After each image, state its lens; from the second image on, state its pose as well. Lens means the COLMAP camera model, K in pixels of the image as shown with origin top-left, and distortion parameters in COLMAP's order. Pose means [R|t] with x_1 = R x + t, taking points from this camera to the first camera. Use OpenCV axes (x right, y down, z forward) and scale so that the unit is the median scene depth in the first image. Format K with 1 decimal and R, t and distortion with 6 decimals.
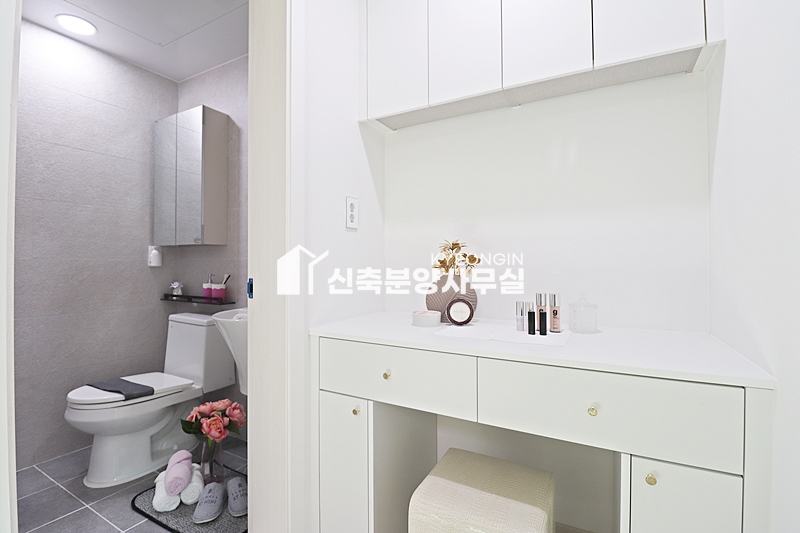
lens RADIAL K [[367.1, 0, 403.0], [0, 367.1, 262.9], [0, 0, 1]] dist [-0.014297, -0.006144]
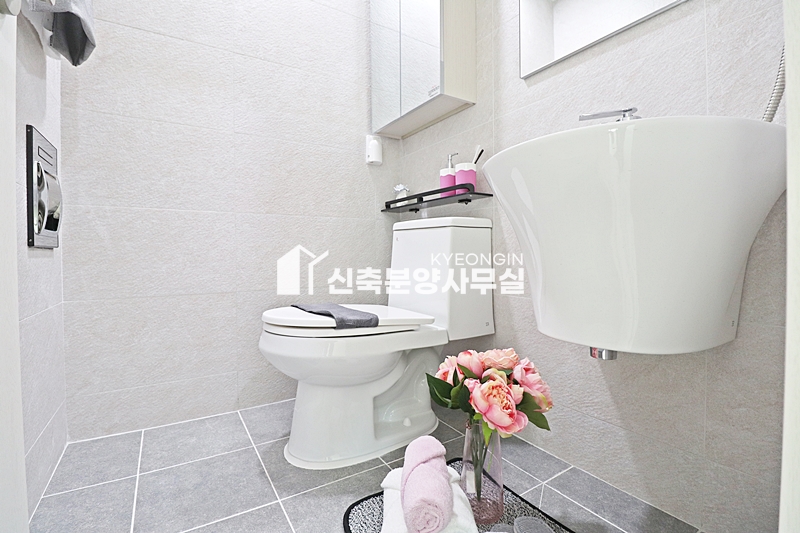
lens RADIAL K [[367.1, 0, 398.7], [0, 367.1, 264.0], [0, 0, 1]] dist [-0.014297, -0.006144]
pose [[0.869976, 0.003141, -0.493083, -0.378394], [0.012575, 0.999513, 0.028555, 0.251492], [0.492933, -0.031043, 0.869513, 0.523108]]
